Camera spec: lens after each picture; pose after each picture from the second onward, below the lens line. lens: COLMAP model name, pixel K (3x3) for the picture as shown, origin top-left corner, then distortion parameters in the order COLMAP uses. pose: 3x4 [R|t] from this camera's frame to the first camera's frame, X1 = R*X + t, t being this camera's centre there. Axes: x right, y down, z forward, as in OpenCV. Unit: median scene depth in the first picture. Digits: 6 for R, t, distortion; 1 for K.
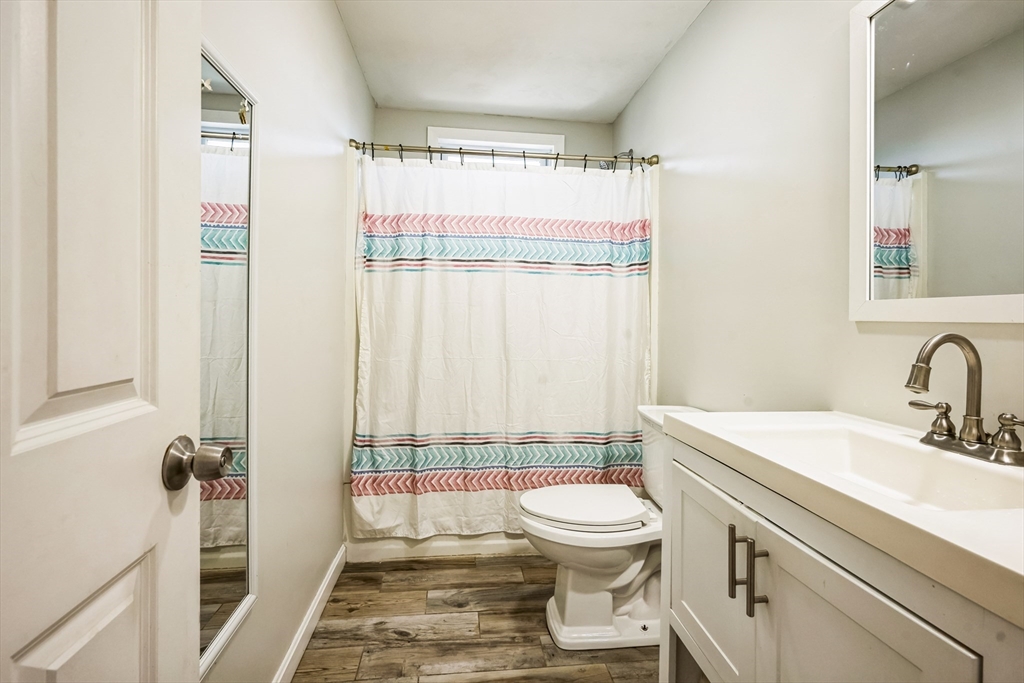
lens RADIAL K [[455.8, 0, 504.3], [0, 455.8, 340.0], [0, 0, 1]] dist [-0.001681, -0.000068]
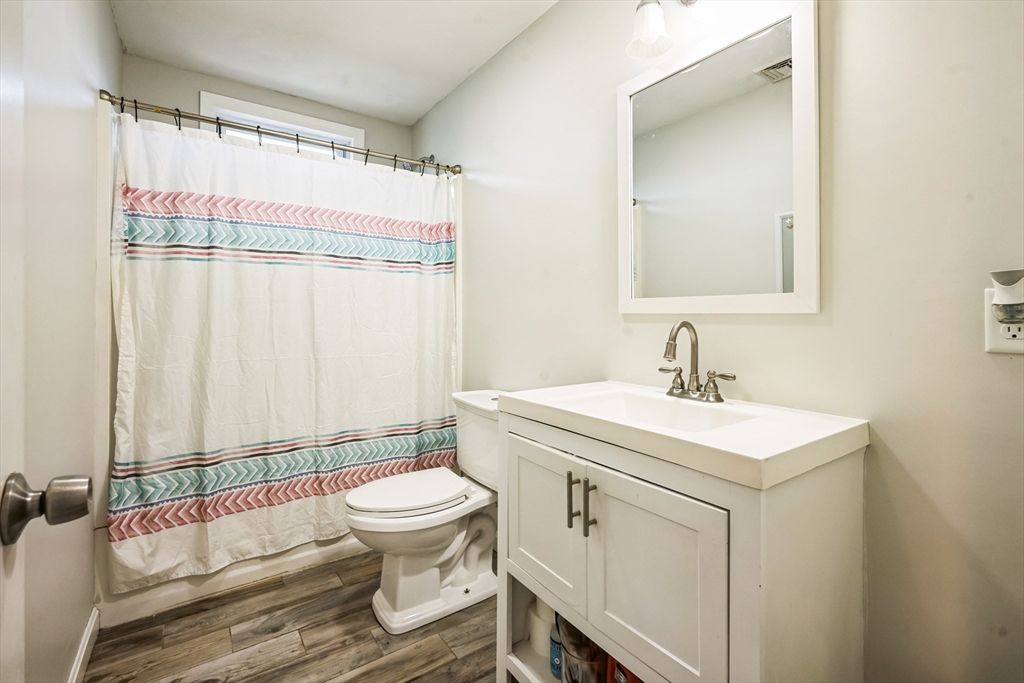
lens RADIAL K [[455.8, 0, 504.3], [0, 455.8, 340.0], [0, 0, 1]] dist [-0.001681, -0.000068]
pose [[0.878136, -0.038396, 0.476868, -0.106483], [0.033498, 0.999262, 0.018772, 0.000165], [-0.477237, -0.000510, 0.878774, -0.020785]]
